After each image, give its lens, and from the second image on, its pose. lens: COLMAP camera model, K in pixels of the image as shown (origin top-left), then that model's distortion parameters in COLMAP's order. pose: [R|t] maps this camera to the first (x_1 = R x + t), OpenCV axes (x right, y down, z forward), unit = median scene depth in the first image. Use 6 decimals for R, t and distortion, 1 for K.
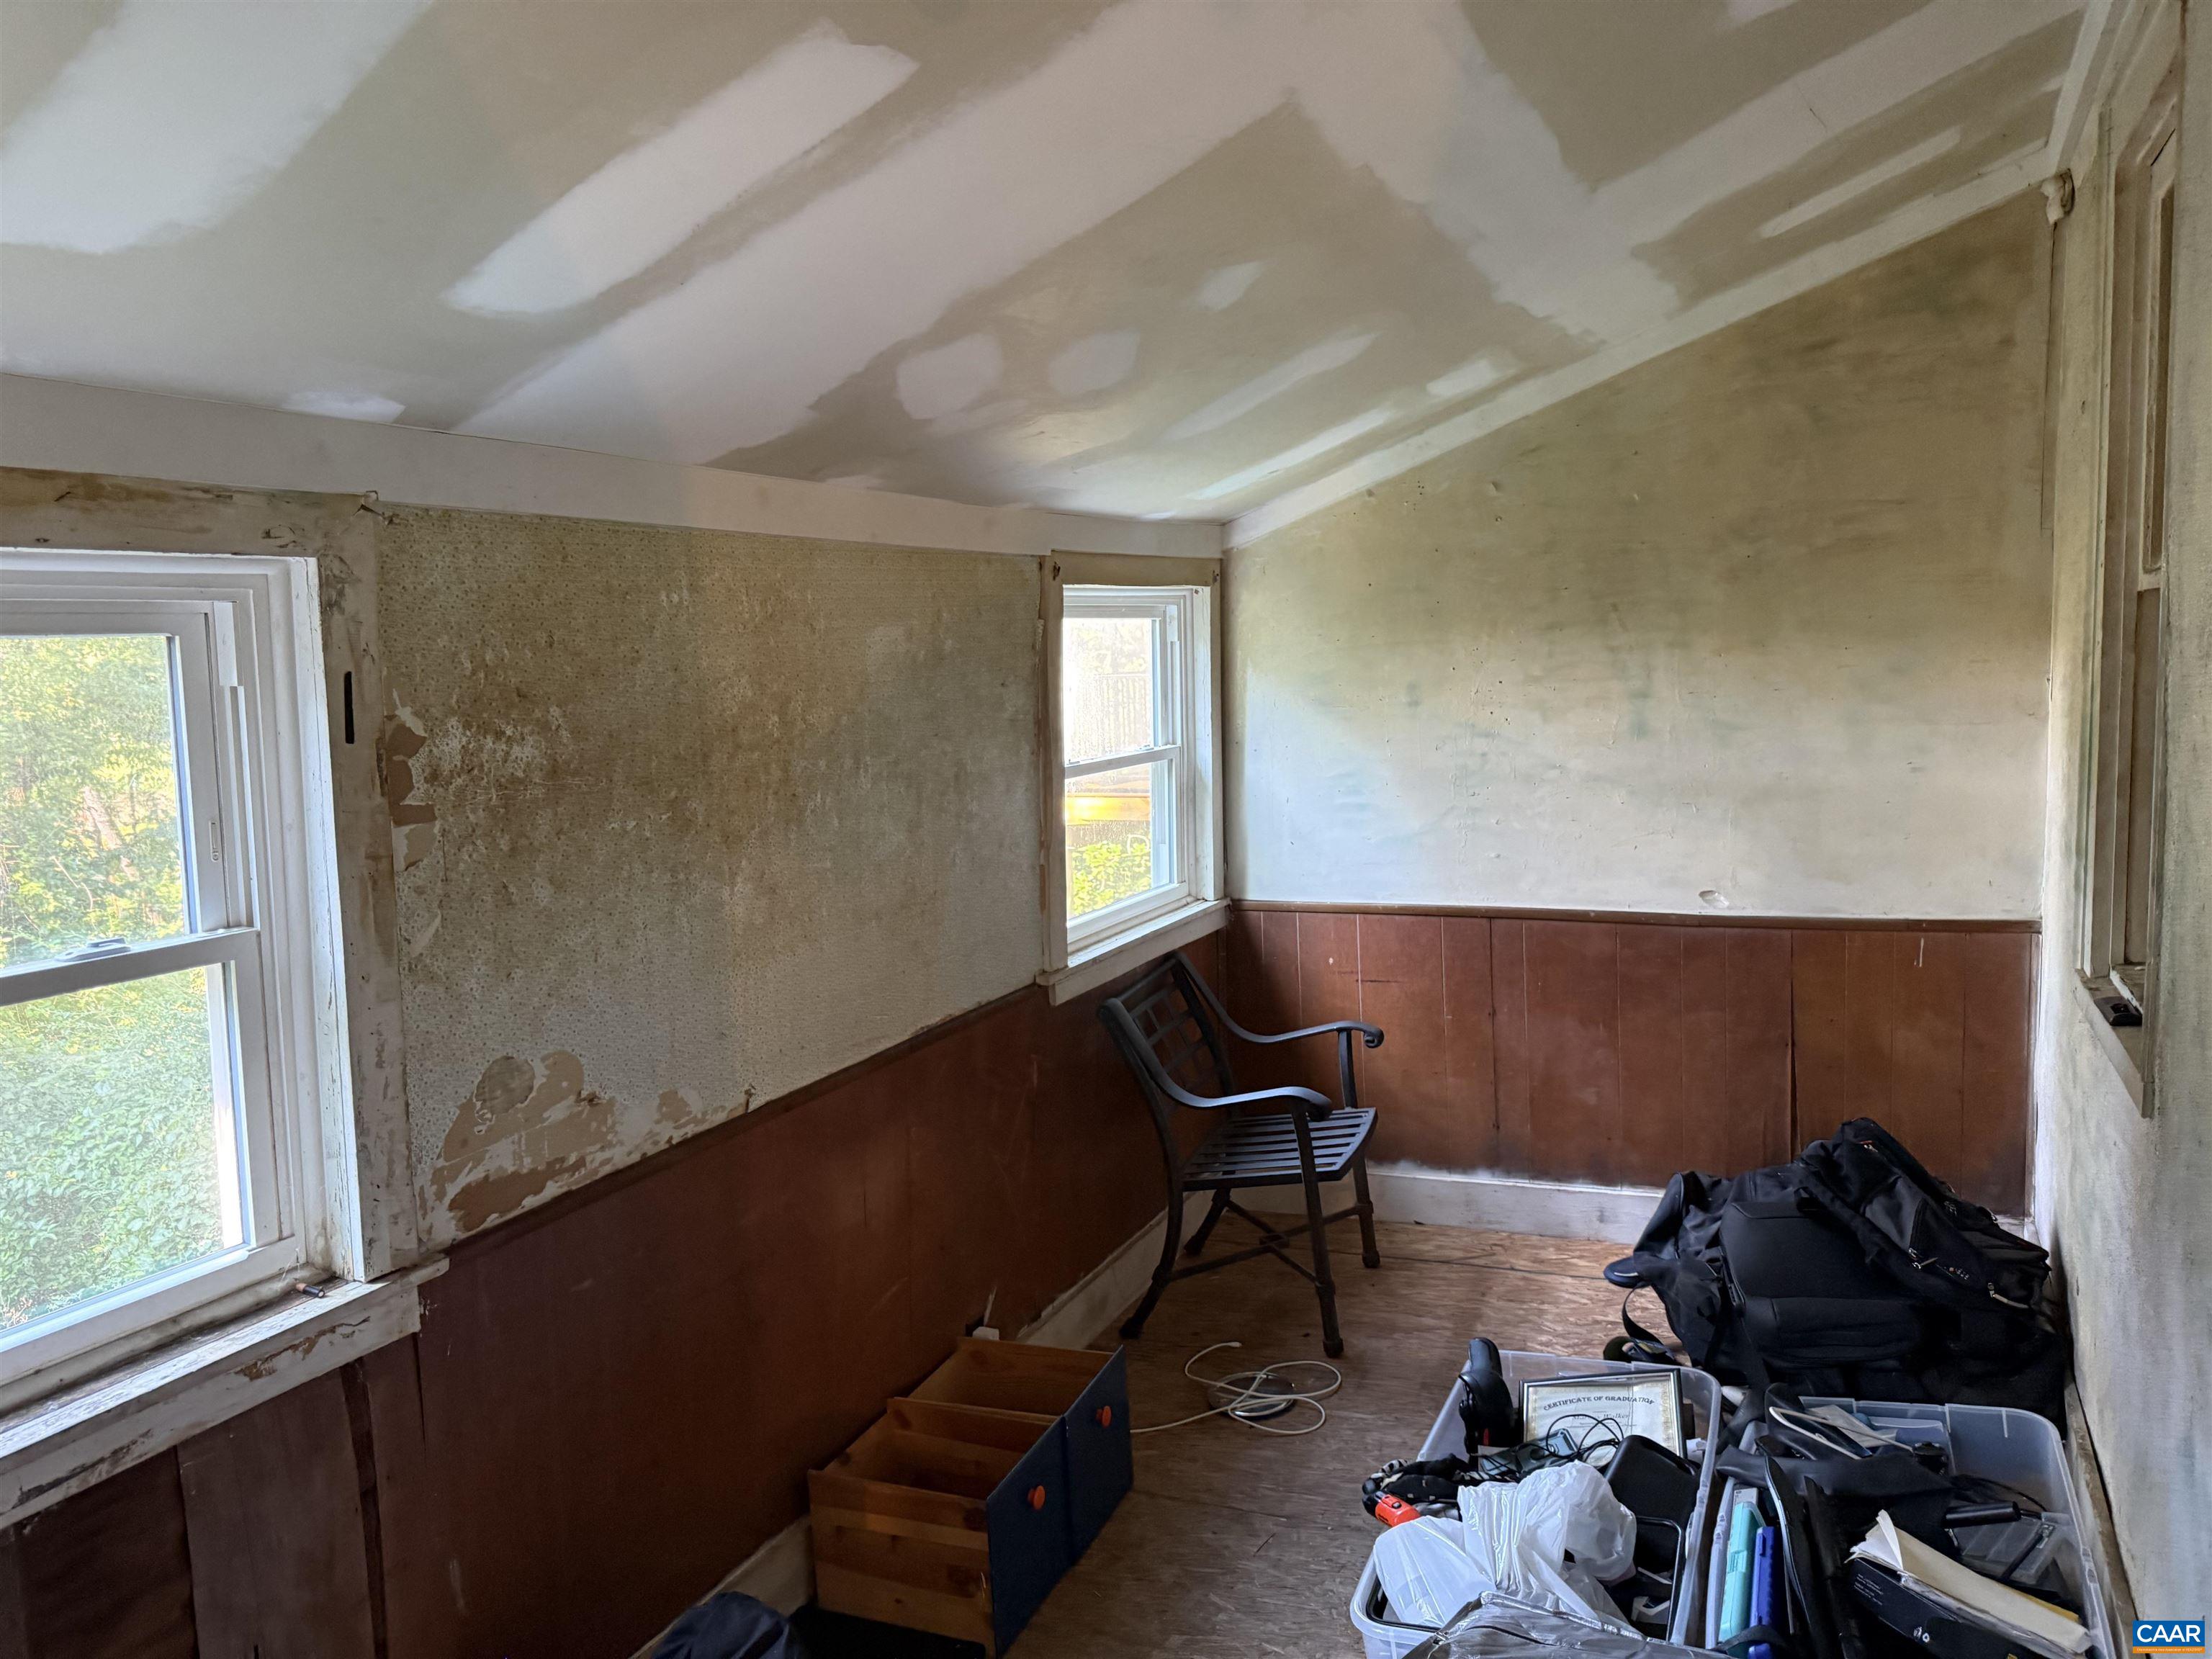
lens RADIAL K [[1564.2, 0, 1102.3], [0, 1564.2, 823.2], [0, 0, 1]] dist [0.074589, -0.092095]
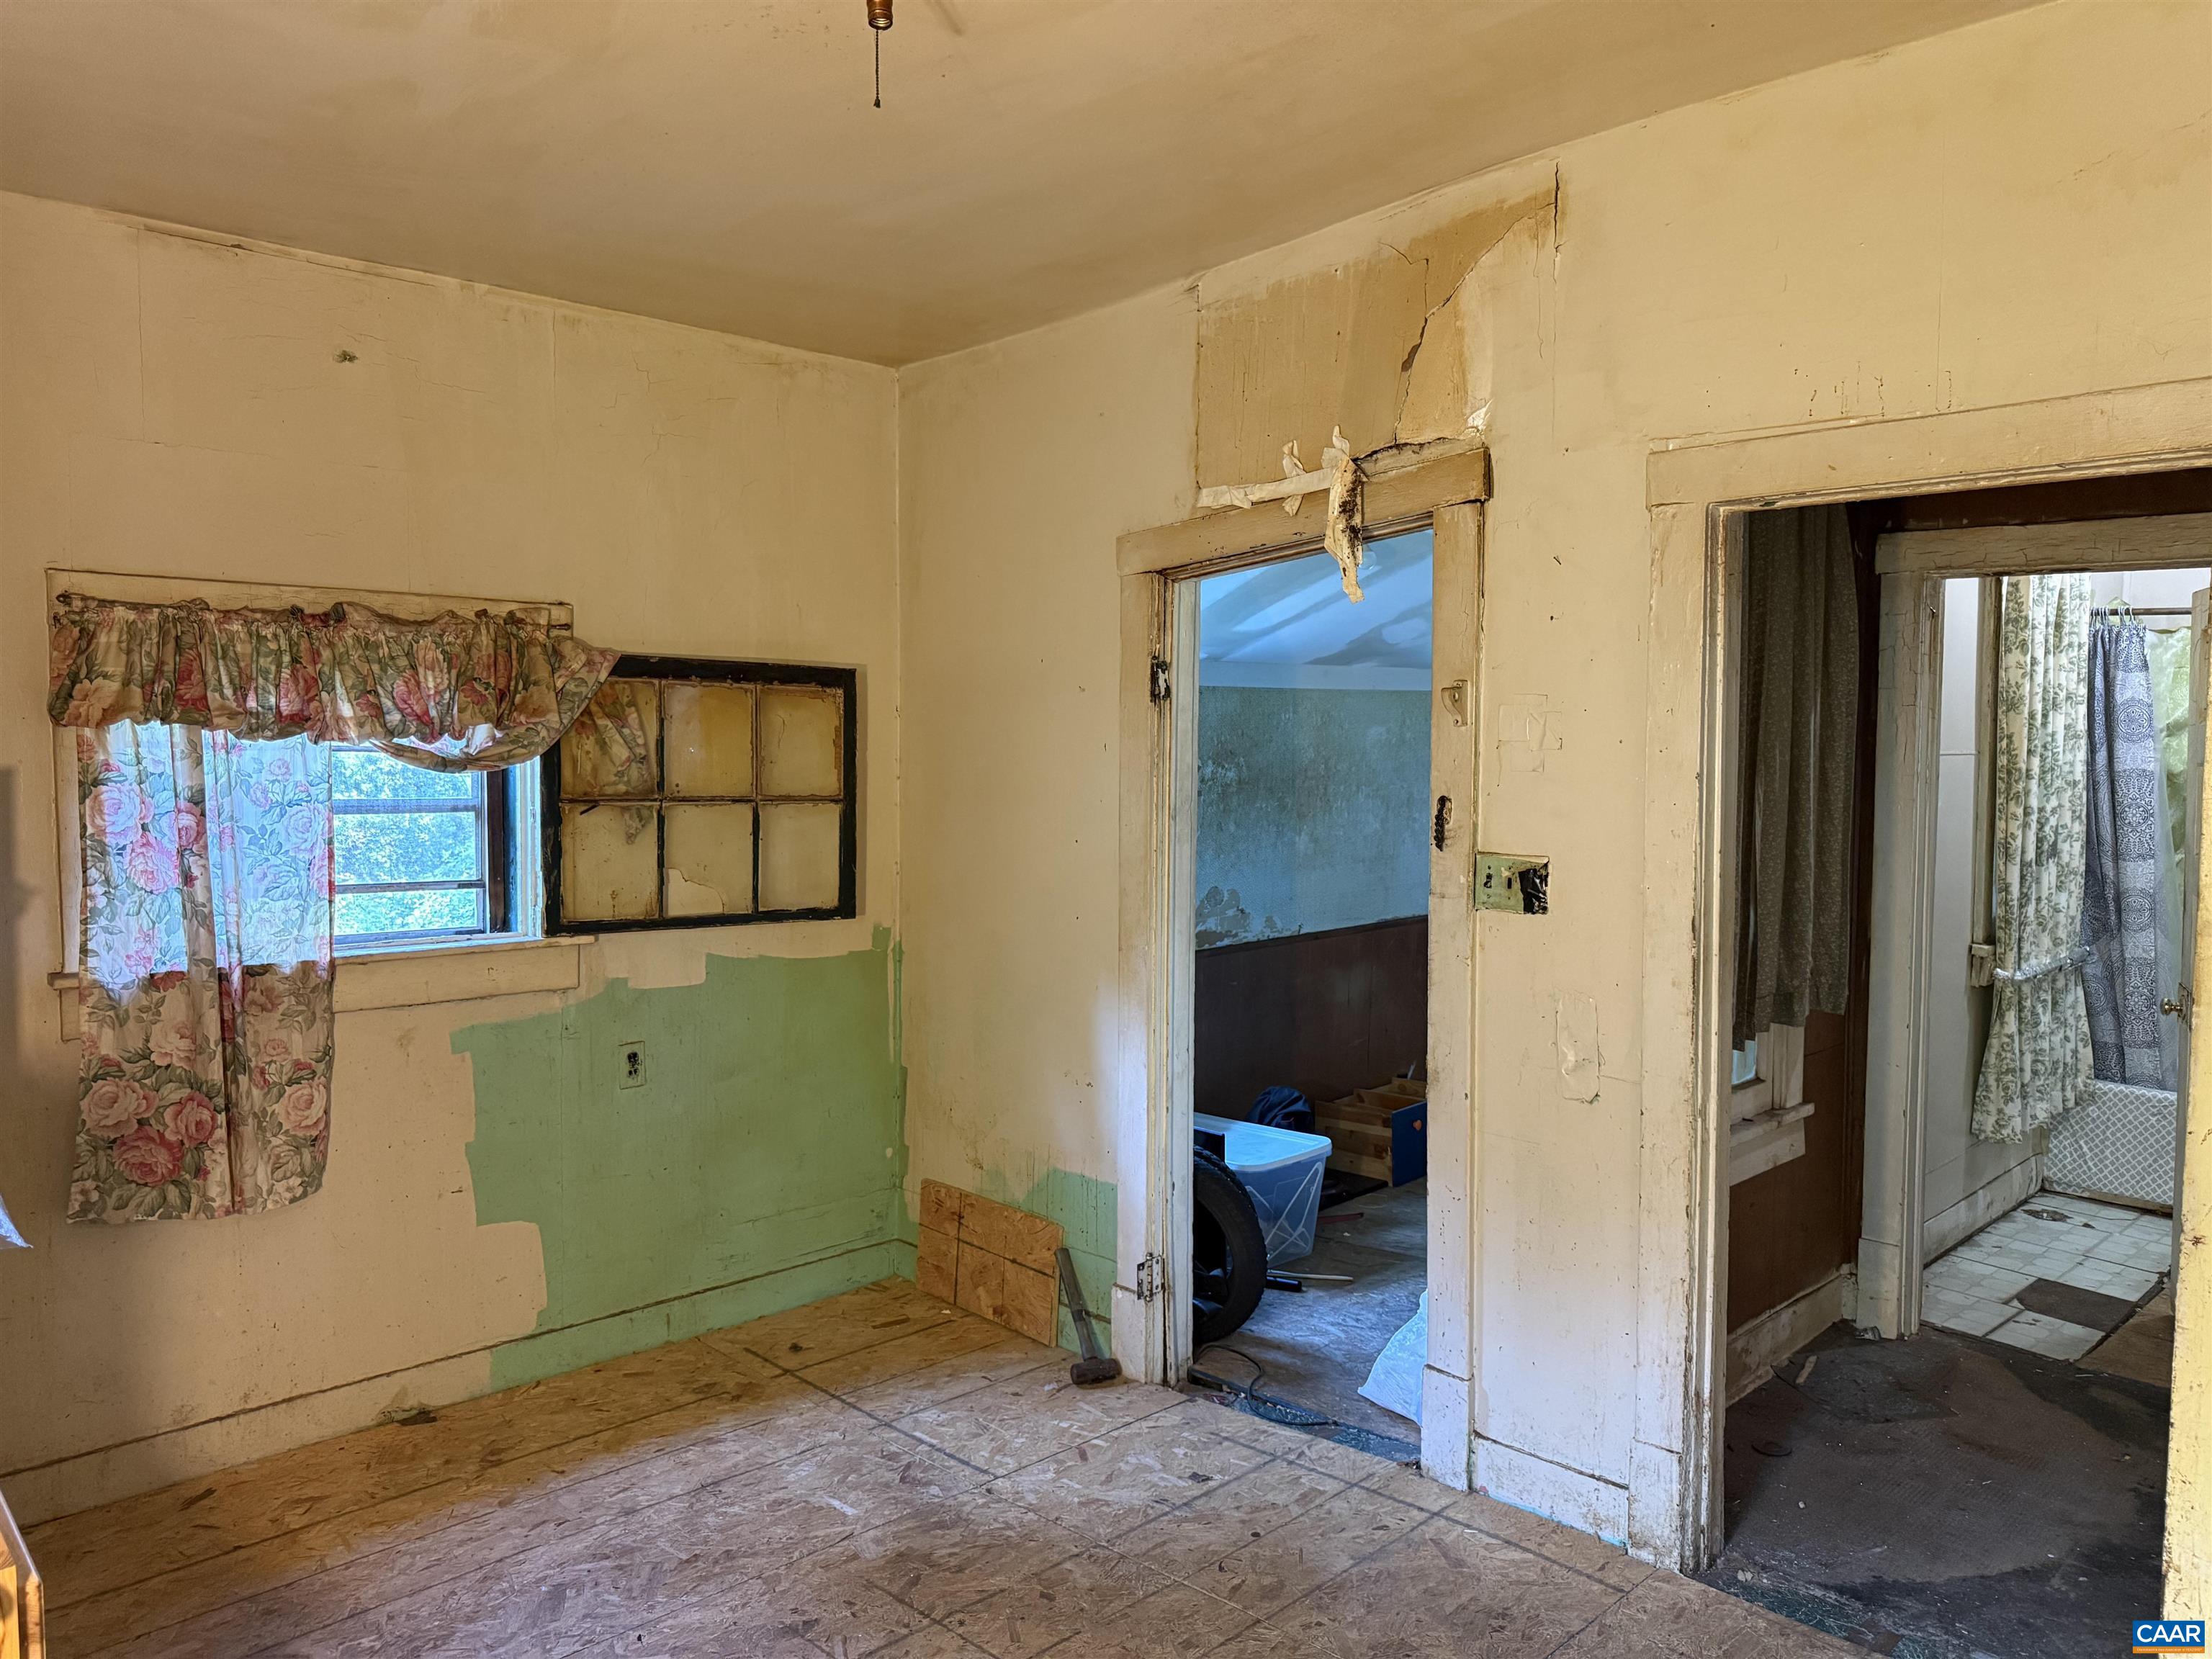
lens RADIAL K [[1564.2, 0, 1105.2], [0, 1564.2, 827.9], [0, 0, 1]] dist [0.074589, -0.092095]
pose [[0.939789, 0.064744, -0.335567, 0.293813], [-0.075773, 0.996927, -0.019861, 0.101591], [0.333250, 0.044092, 0.941807, -1.389842]]
